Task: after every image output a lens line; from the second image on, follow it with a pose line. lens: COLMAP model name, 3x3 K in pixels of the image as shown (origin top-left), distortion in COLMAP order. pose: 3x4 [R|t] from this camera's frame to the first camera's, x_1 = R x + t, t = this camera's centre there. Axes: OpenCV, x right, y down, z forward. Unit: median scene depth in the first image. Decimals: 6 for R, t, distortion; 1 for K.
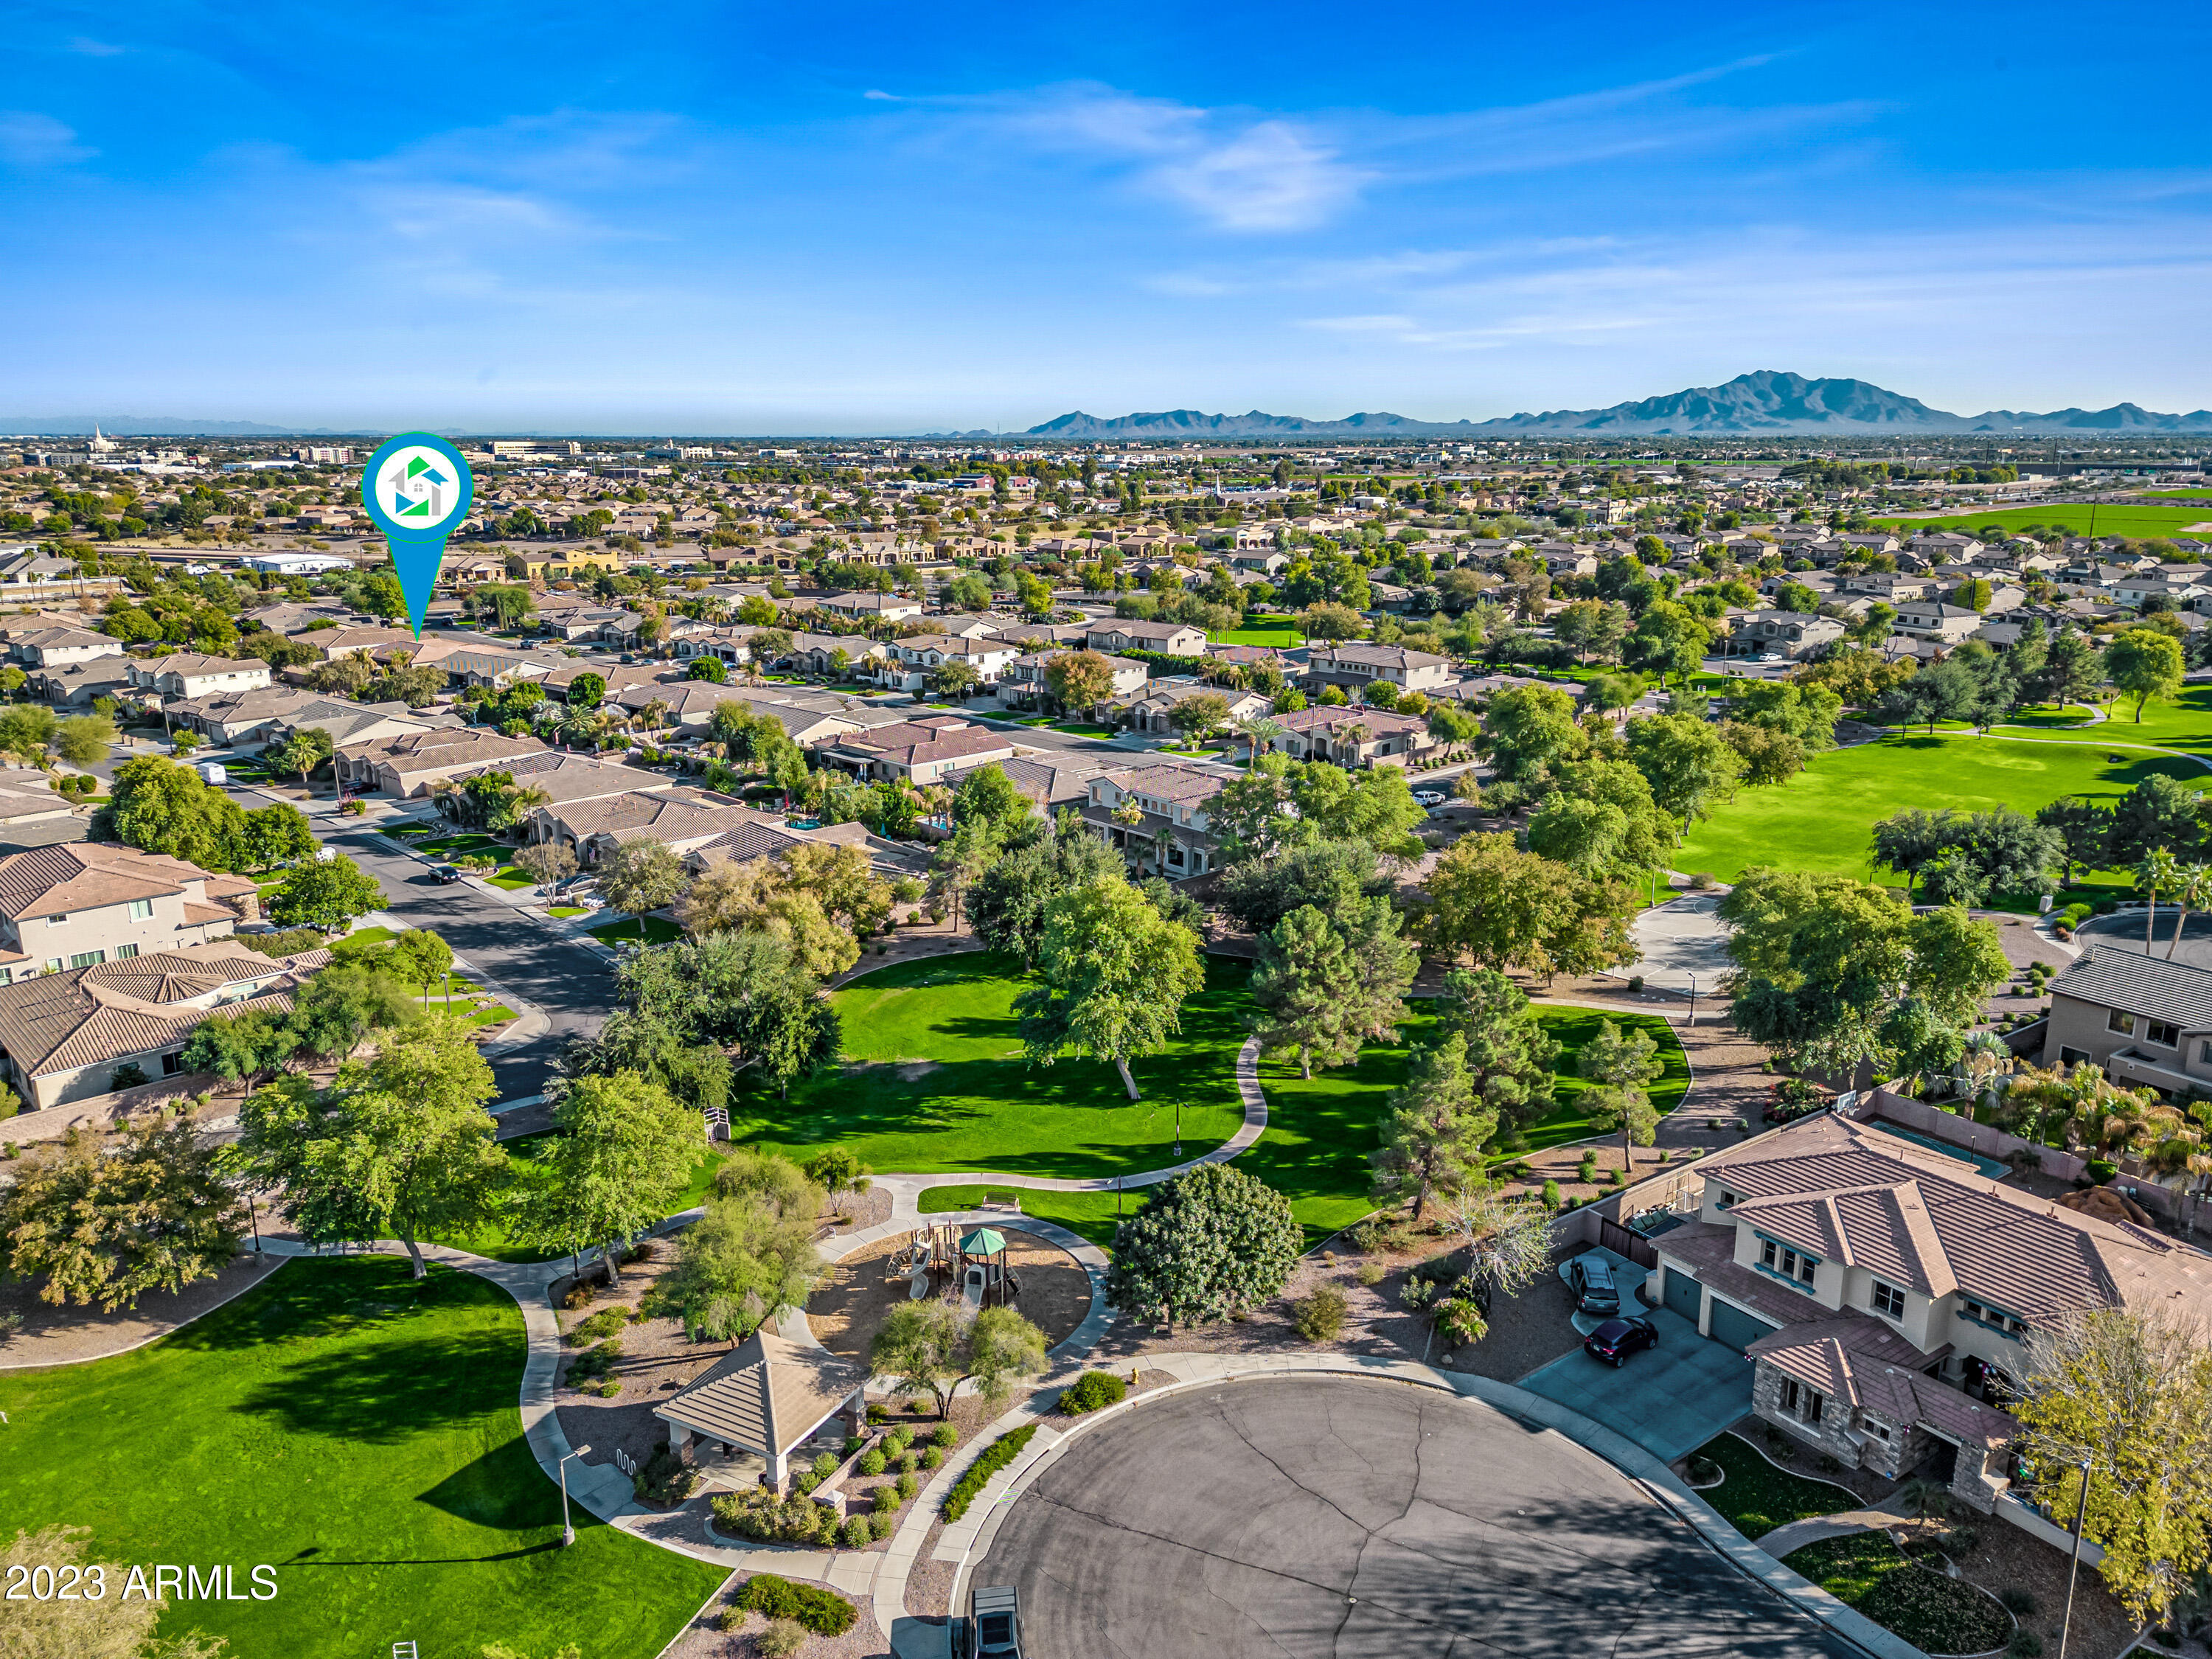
lens RADIAL K [[1542.9, 0, 1103.4], [0, 1542.9, 818.4], [0, 0, 1]] dist [0.072822, -0.068996]
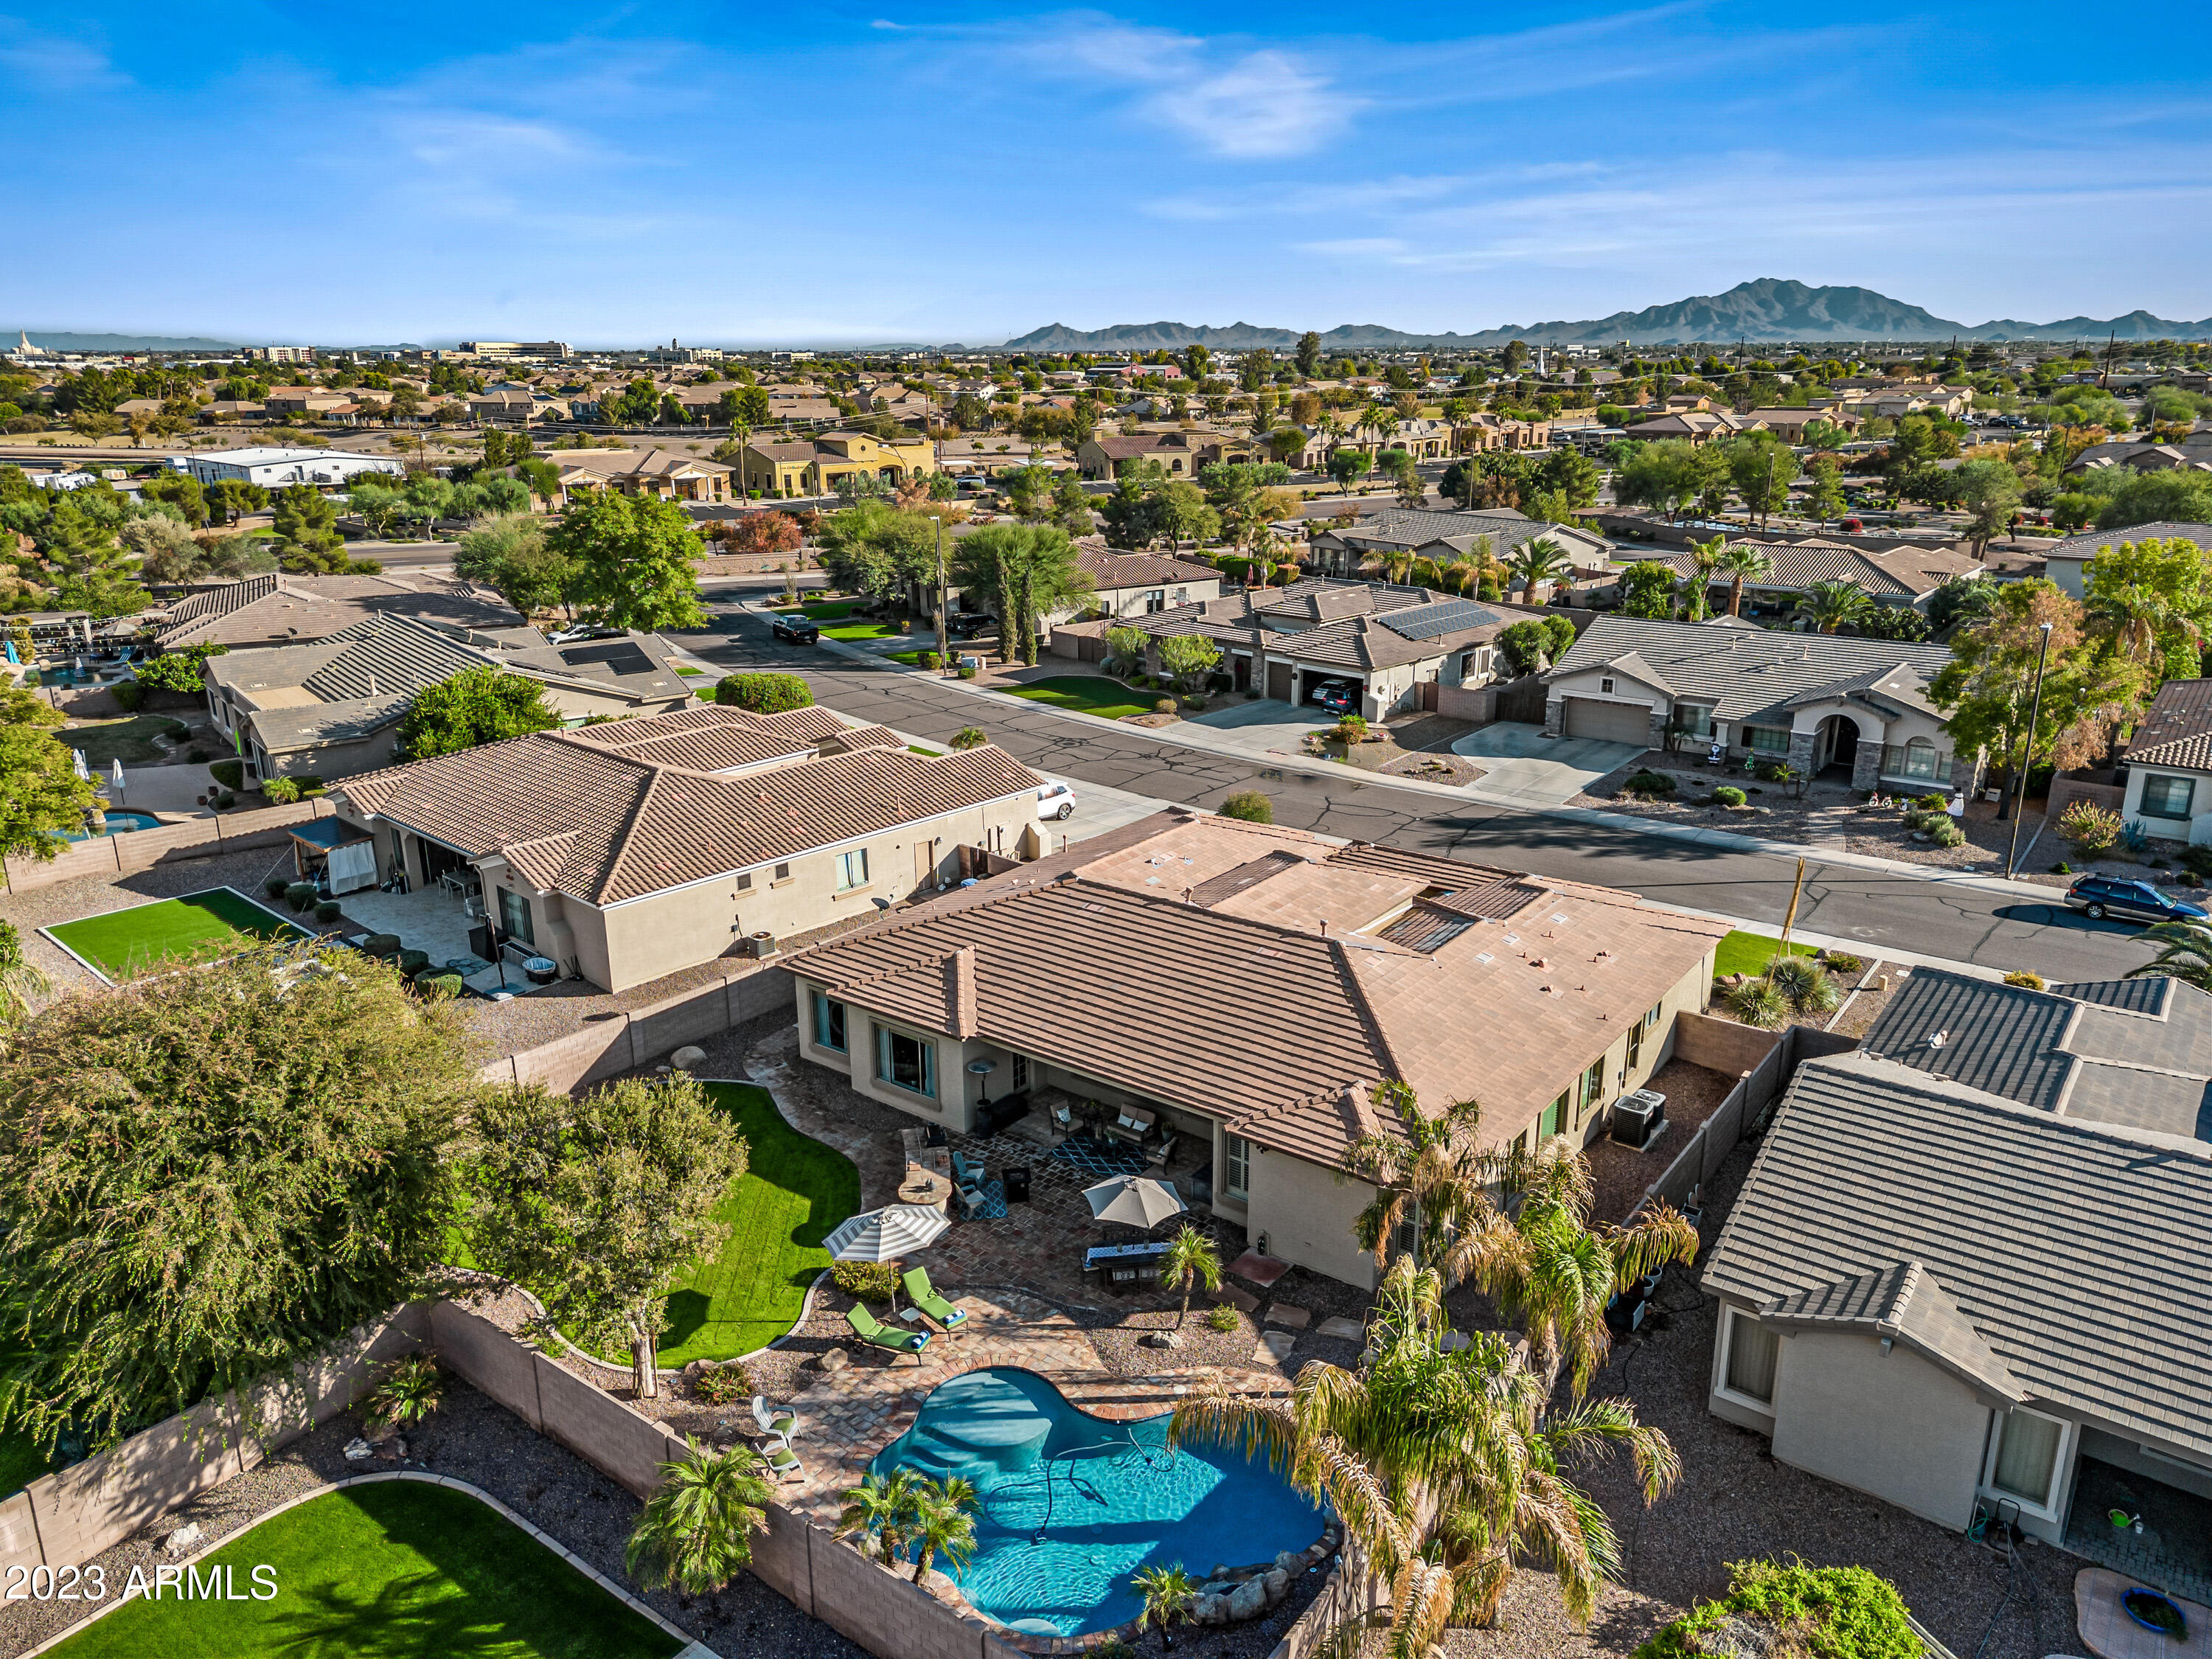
lens RADIAL K [[1542.9, 0, 1111.8], [0, 1542.9, 844.5], [0, 0, 1]] dist [0.072822, -0.068996]
pose [[0.999781, -0.009294, 0.018745, -0.266128], [0.008043, 0.997804, 0.065742, -0.075276], [-0.019315, -0.065577, 0.997661, 0.498892]]
